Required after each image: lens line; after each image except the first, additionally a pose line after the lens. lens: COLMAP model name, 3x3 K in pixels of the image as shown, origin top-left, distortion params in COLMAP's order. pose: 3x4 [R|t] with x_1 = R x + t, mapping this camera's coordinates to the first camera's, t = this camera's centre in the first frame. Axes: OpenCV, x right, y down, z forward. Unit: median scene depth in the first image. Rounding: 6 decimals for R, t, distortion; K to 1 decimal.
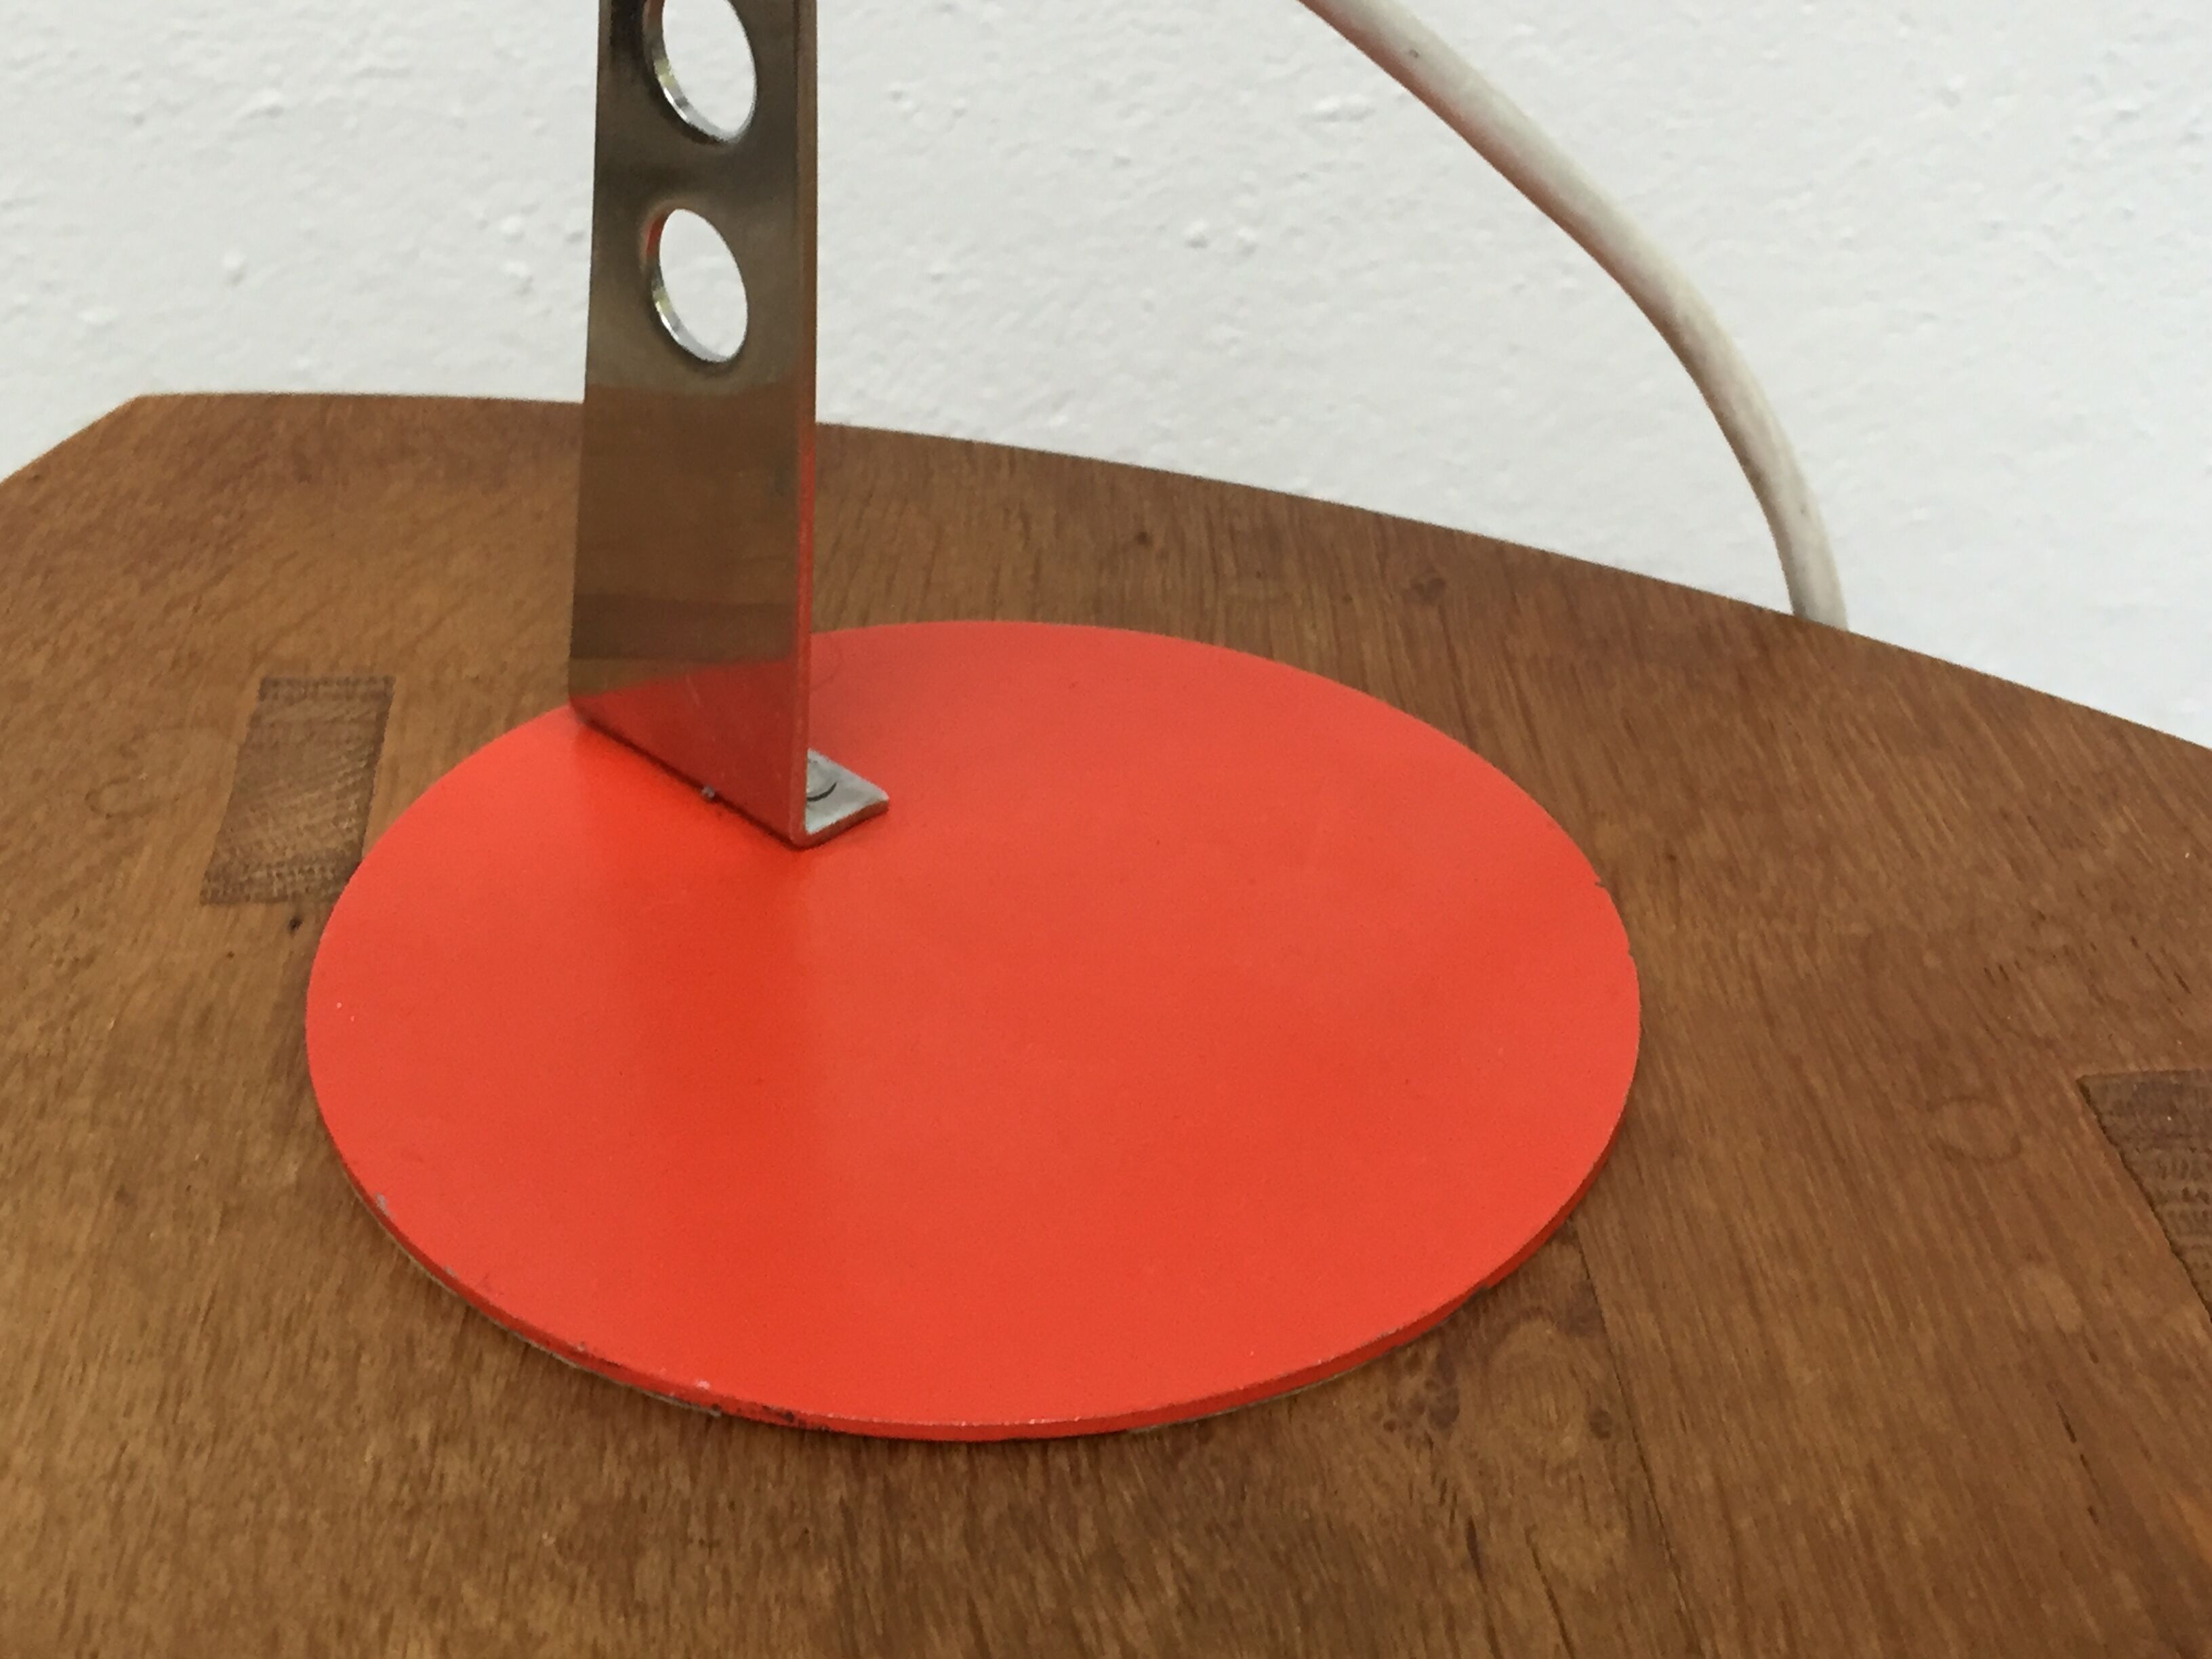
lens RADIAL K [[3090.0, 0, 1119.6], [0, 3090.0, 823.0], [0, 0, 1]] dist [0.051845, 0.000000]
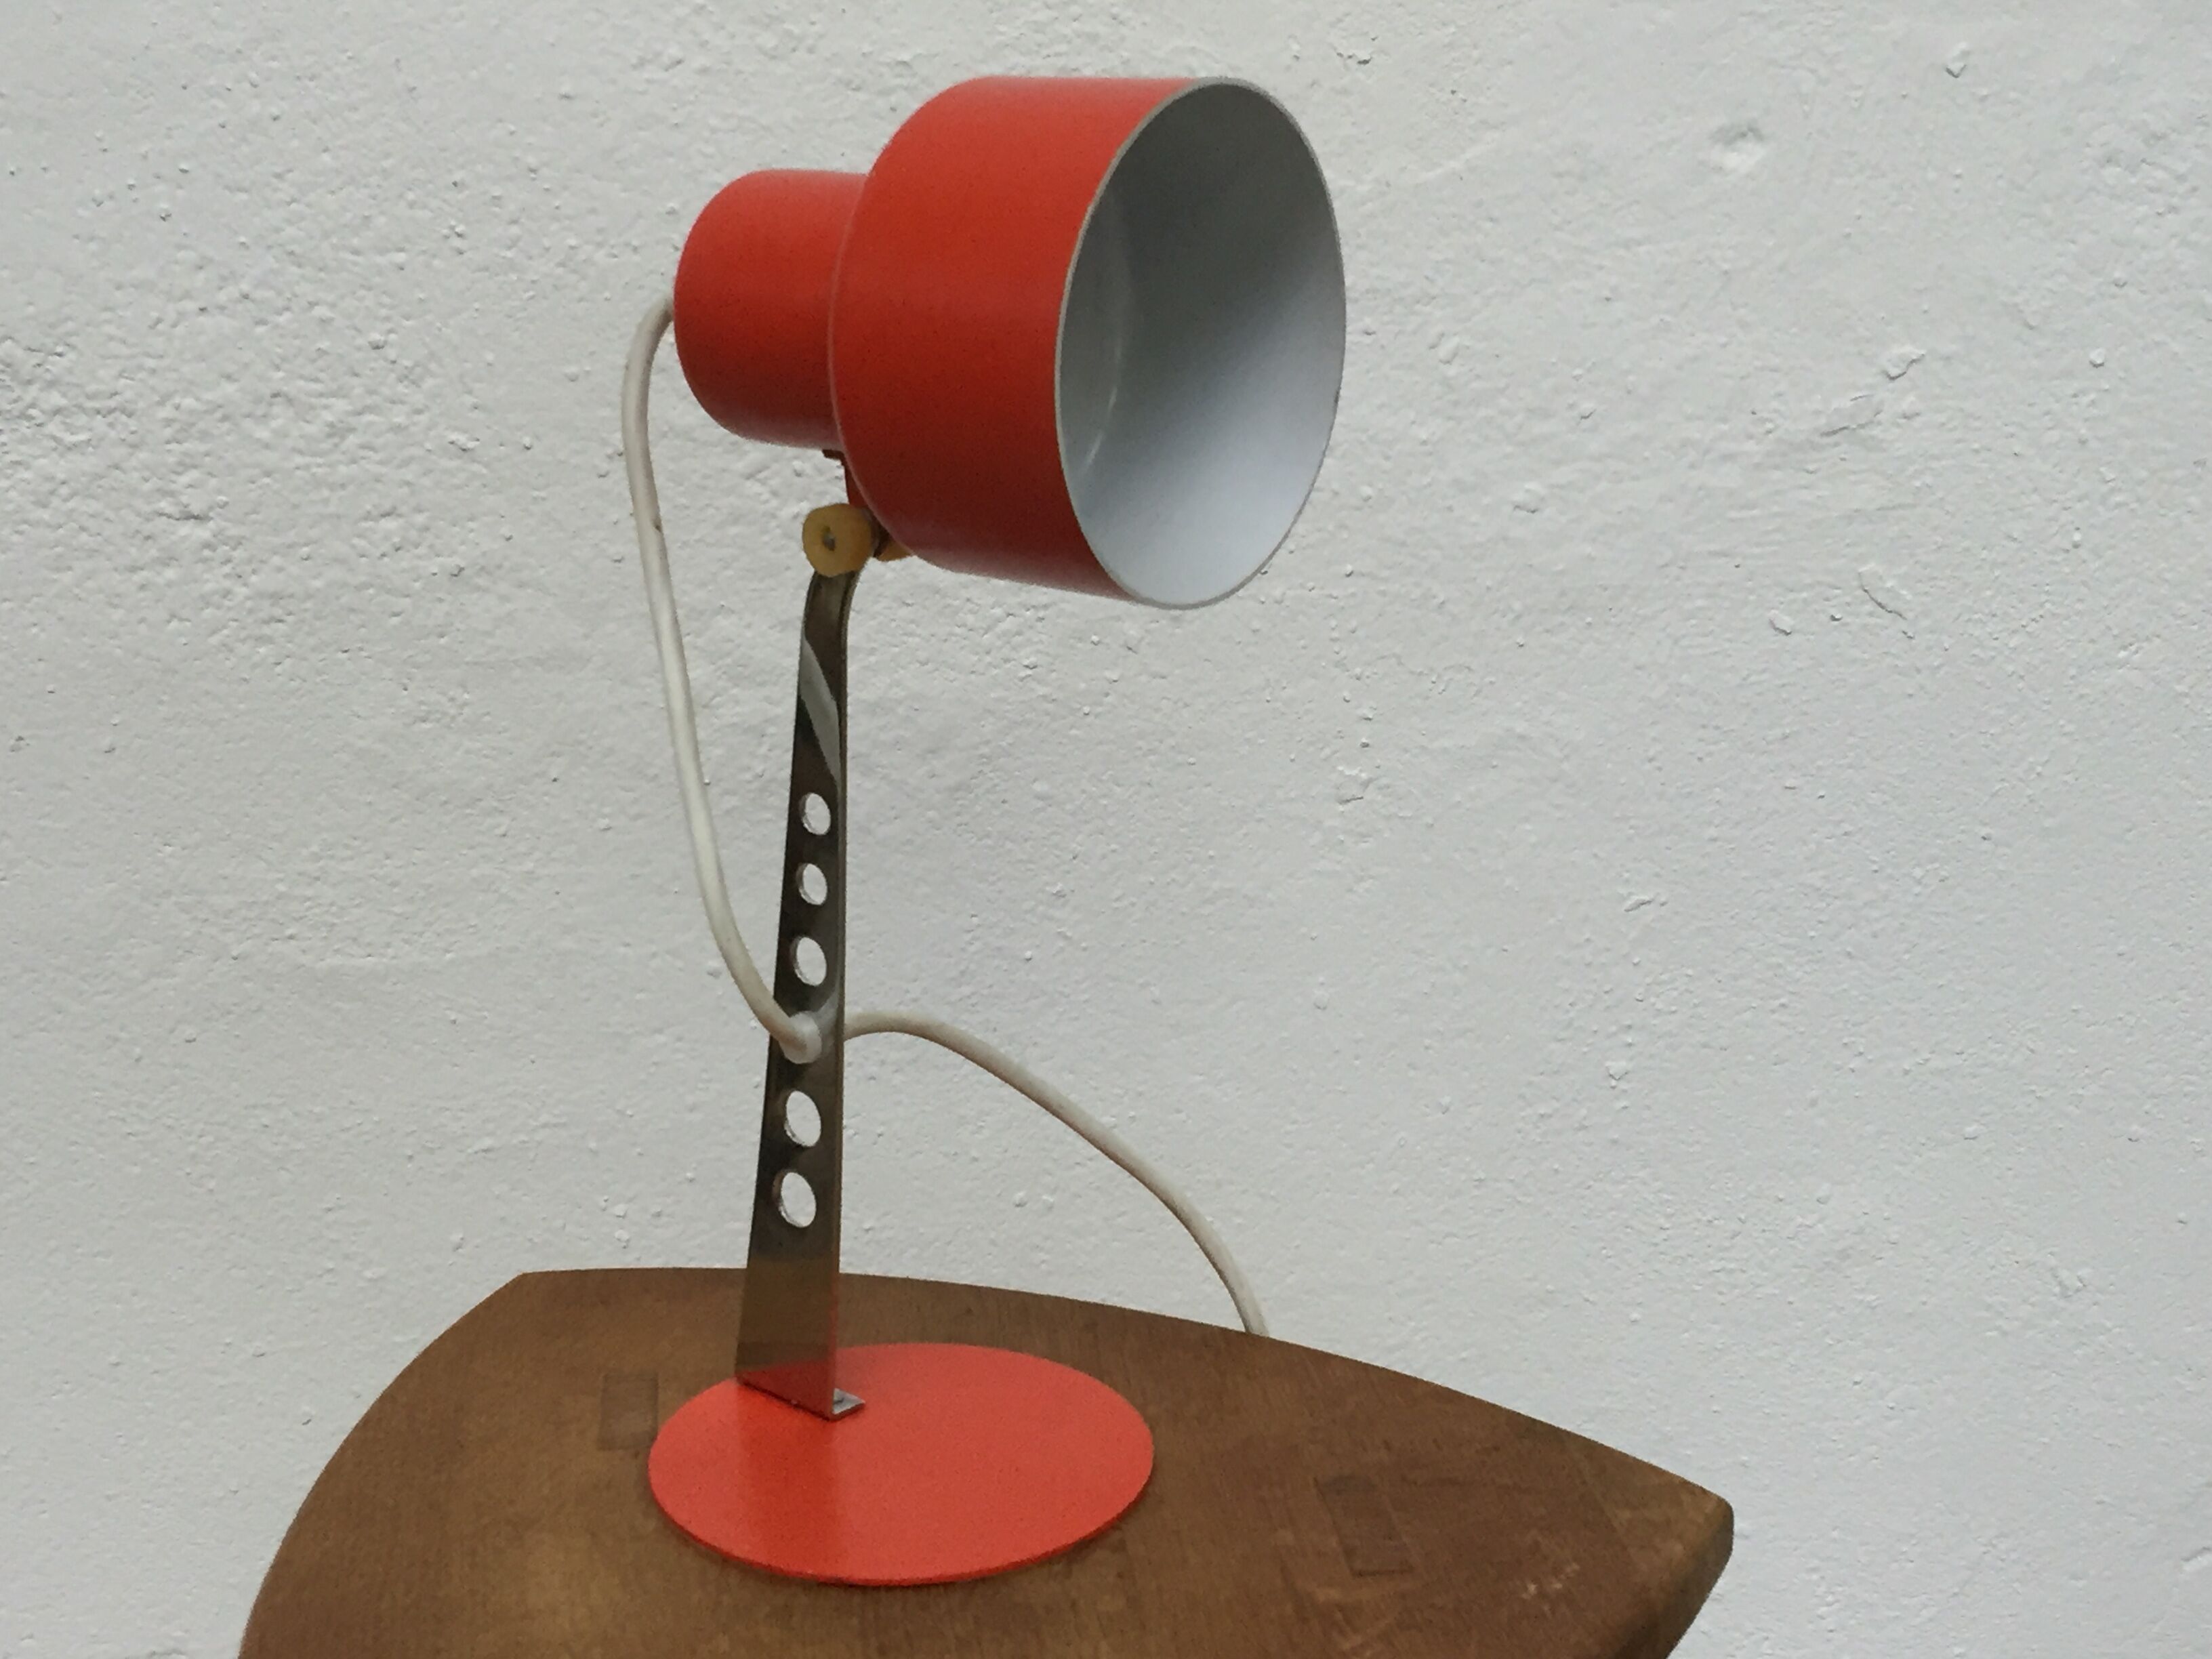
lens RADIAL K [[3090.0, 0, 1115.0], [0, 3090.0, 790.6], [0, 0, 1]] dist [0.051845, 0.000000]
pose [[0.998940, -0.030485, 0.034500, 0.052382], [0.040096, 0.944336, -0.326529, 0.325210], [-0.022626, 0.327566, 0.944557, -1.431566]]
